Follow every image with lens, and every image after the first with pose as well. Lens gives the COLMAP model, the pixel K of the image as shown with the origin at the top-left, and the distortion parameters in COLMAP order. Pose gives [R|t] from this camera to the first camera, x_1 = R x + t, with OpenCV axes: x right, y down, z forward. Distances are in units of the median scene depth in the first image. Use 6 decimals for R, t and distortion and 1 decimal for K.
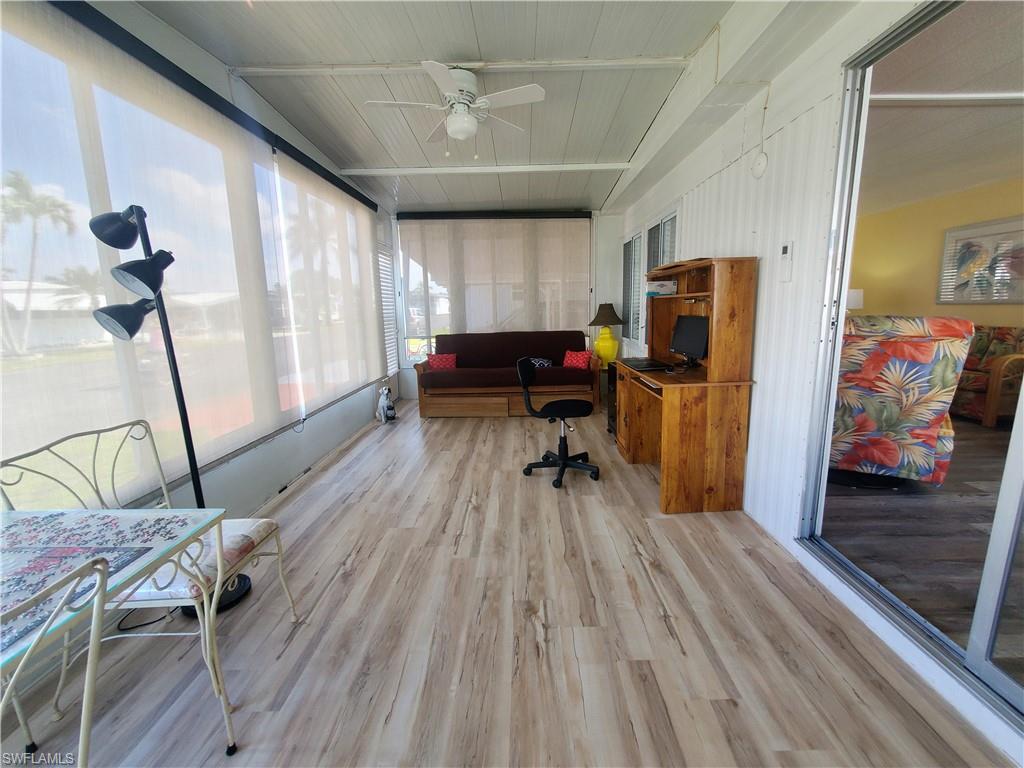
lens RADIAL K [[404.6, 0, 522.6], [0, 404.6, 371.0], [0, 0, 1]] dist [-0.002708, -0.002459]
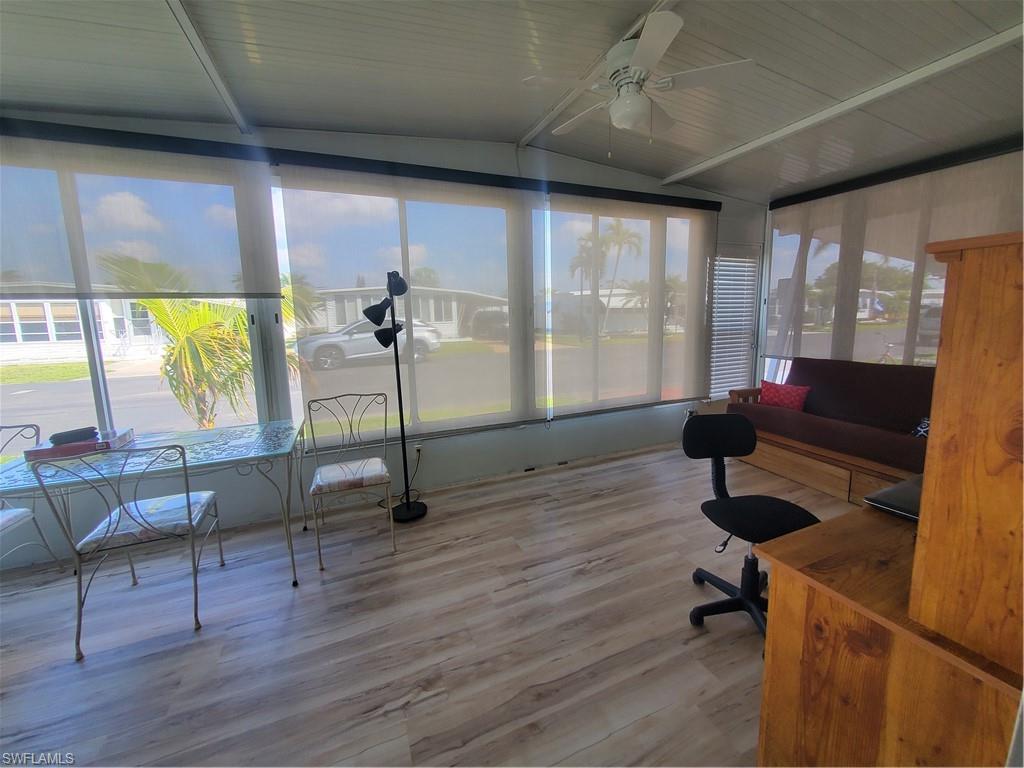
lens RADIAL K [[404.6, 0, 522.6], [0, 404.6, 369.2], [0, 0, 1]] dist [-0.002708, -0.002459]
pose [[0.396760, 0.142867, -0.906736, 0.595355], [-0.136784, 0.985987, 0.095501, -0.157786], [0.907674, 0.086136, 0.410742, 0.550058]]
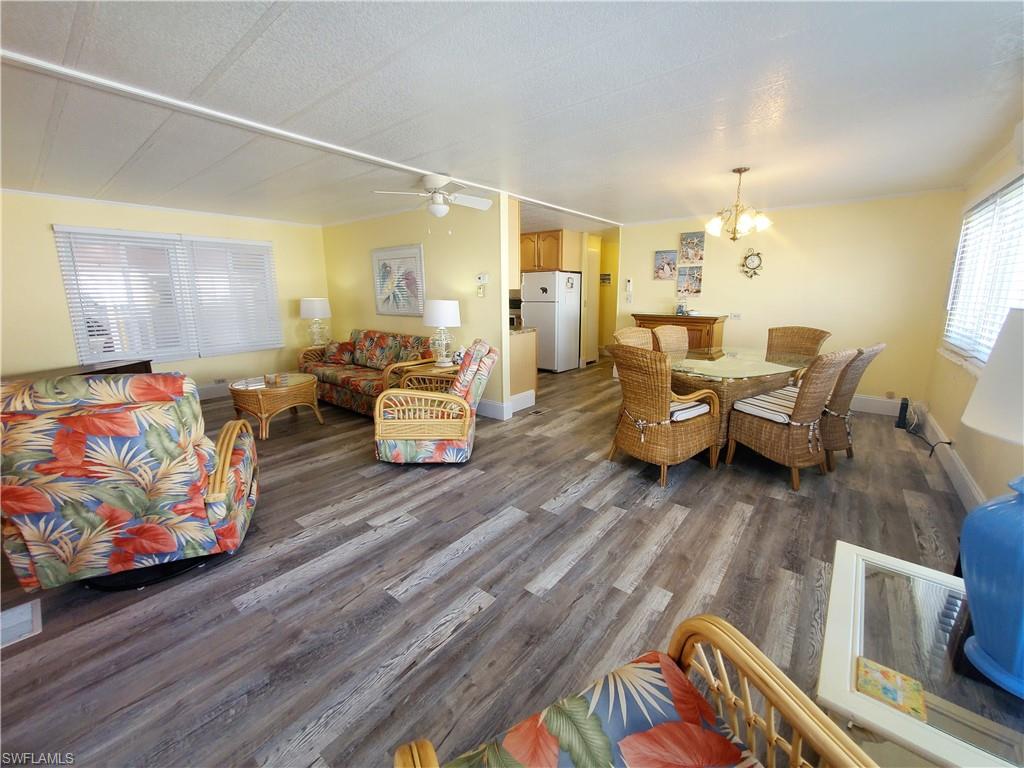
lens RADIAL K [[404.6, 0, 523.9], [0, 404.6, 367.2], [0, 0, 1]] dist [-0.002708, -0.002459]
pose [[0.616412, -0.129989, 0.776621, 0.780171], [0.118351, 0.990370, 0.071830, -0.106529], [-0.778479, 0.047637, 0.625860, -0.081098]]
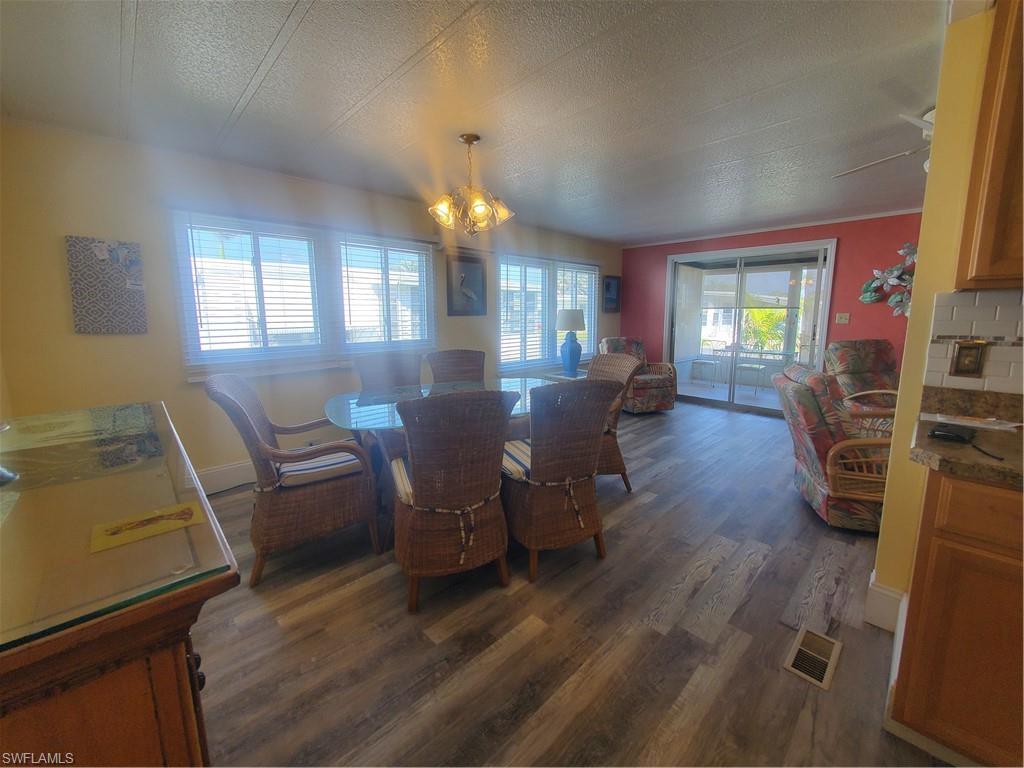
lens RADIAL K [[404.6, 0, 515.8], [0, 404.6, 372.8], [0, 0, 1]] dist [-0.002708, -0.002459]
pose [[-0.713435, 0.126133, -0.689276, 3.162717], [-0.101335, 0.954754, 0.279601, -0.332314], [0.693356, 0.269325, -0.668373, 1.118422]]
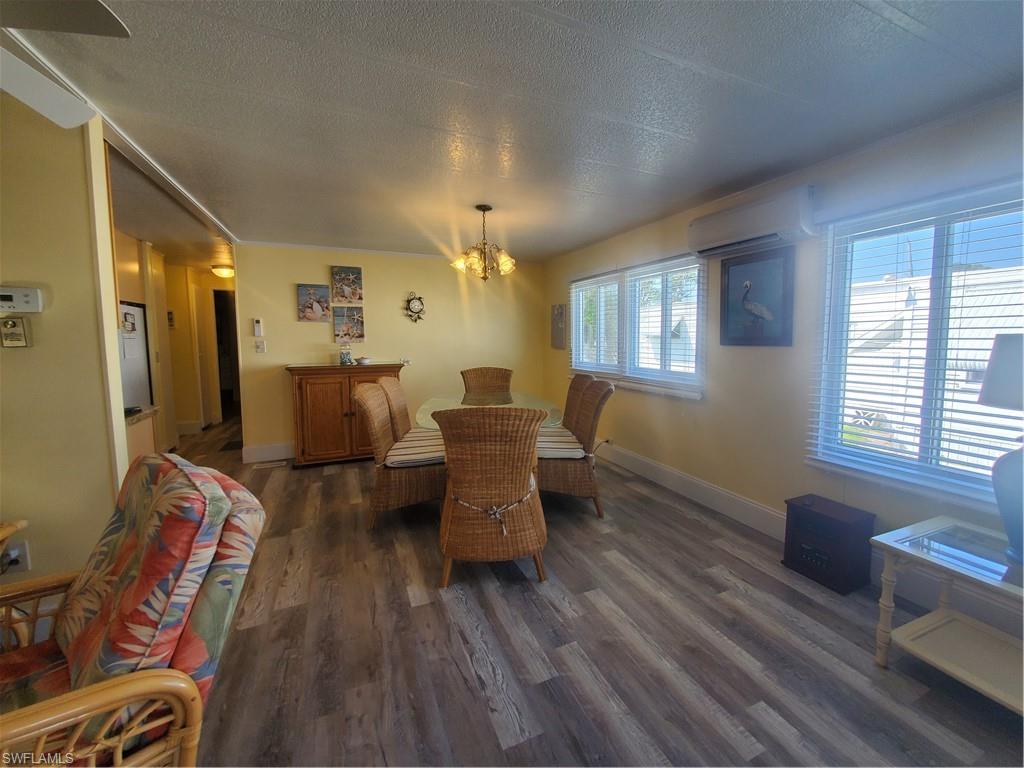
lens RADIAL K [[404.6, 0, 522.7], [0, 404.6, 369.9], [0, 0, 1]] dist [-0.002708, -0.002459]
pose [[-0.416152, -0.053383, 0.907727, 1.137747], [0.159185, 0.978582, 0.130529, -0.226570], [-0.895253, 0.198816, -0.398741, 0.711136]]
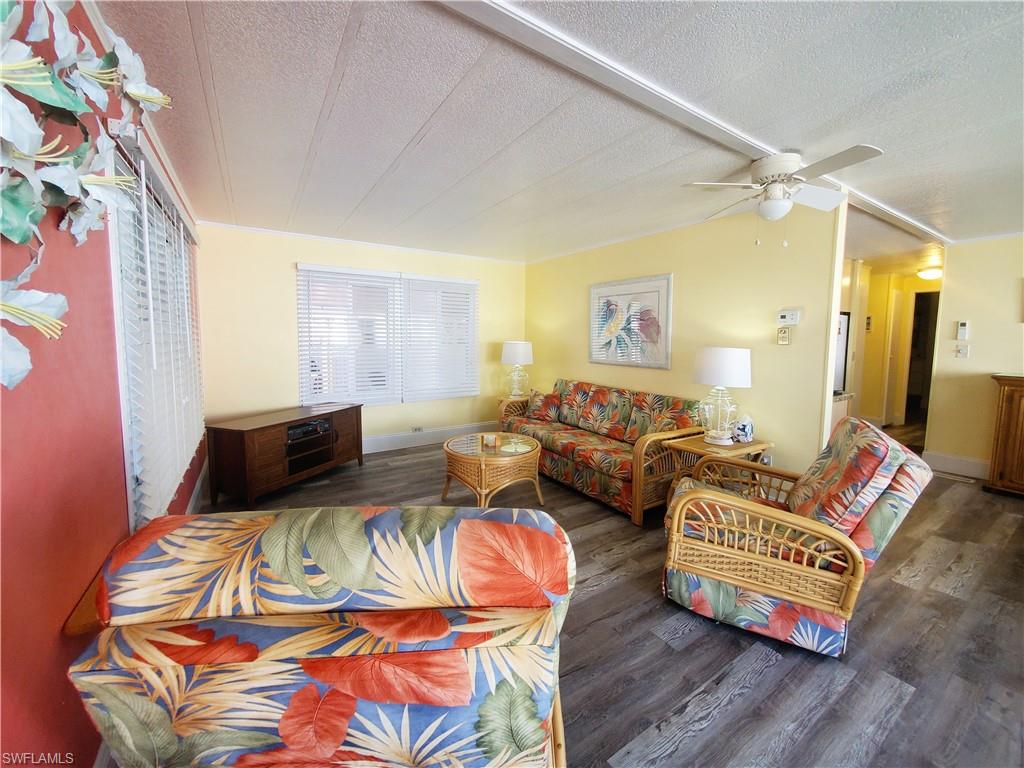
lens RADIAL K [[404.6, 0, 521.6], [0, 404.6, 368.8], [0, 0, 1]] dist [-0.002708, -0.002459]
pose [[0.833146, -0.015237, 0.552843, 0.787399], [0.062259, 0.995850, -0.066379, -0.208488], [-0.549537, 0.089723, 0.830638, 0.638681]]
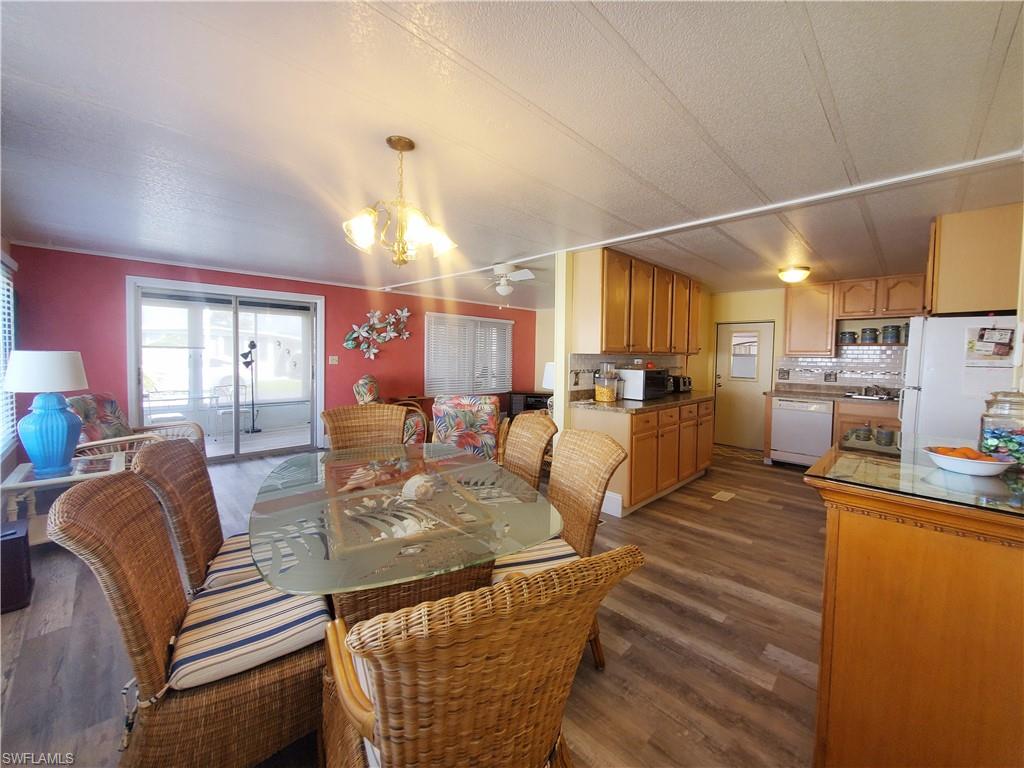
lens RADIAL K [[404.6, 0, 522.6], [0, 404.6, 371.8], [0, 0, 1]] dist [-0.002708, -0.002459]
pose [[0.721203, 0.060788, -0.690051, 3.177579], [-0.142330, 0.987892, -0.061730, -0.137948], [0.677944, 0.142735, 0.721123, -0.157298]]
